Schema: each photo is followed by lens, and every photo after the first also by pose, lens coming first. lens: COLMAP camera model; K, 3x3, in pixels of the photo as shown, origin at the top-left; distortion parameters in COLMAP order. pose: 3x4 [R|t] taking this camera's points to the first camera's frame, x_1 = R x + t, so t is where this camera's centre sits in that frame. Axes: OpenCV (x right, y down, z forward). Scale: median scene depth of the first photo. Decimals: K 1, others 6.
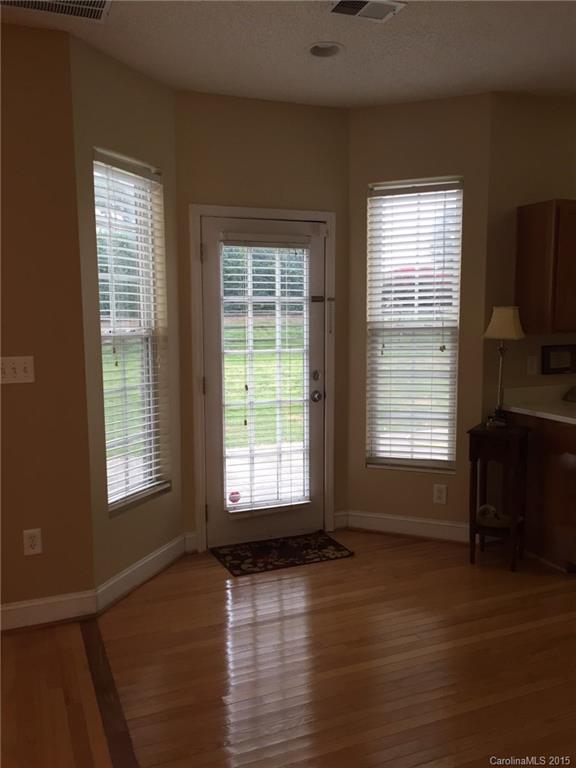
lens RADIAL K [[657.0, 0, 288.0], [0, 657.0, 384.0], [0, 0, 1]] dist [0.099581, -0.178598]
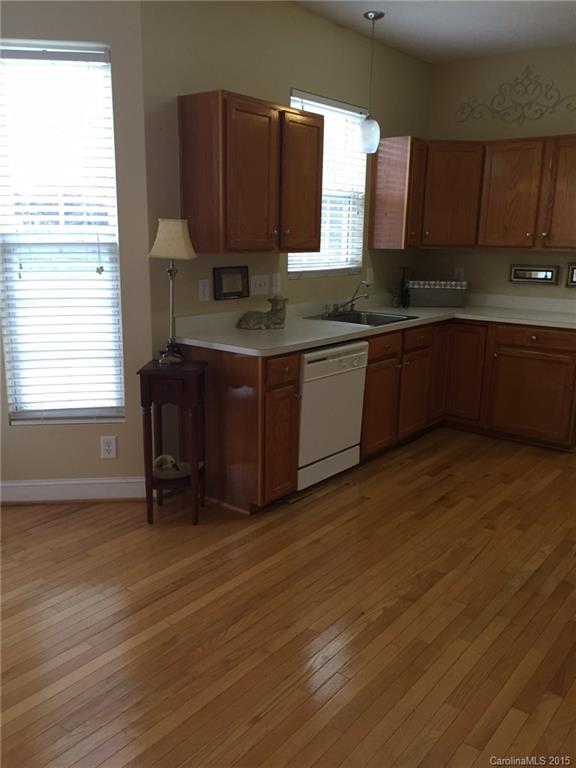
lens RADIAL K [[657.0, 0, 288.0], [0, 657.0, 384.0], [0, 0, 1]] dist [0.099581, -0.178598]
pose [[0.878918, -0.084296, 0.469465, 0.045425], [0.030884, 0.992251, 0.120346, -0.006232], [-0.475972, -0.091276, 0.874711, 0.175396]]
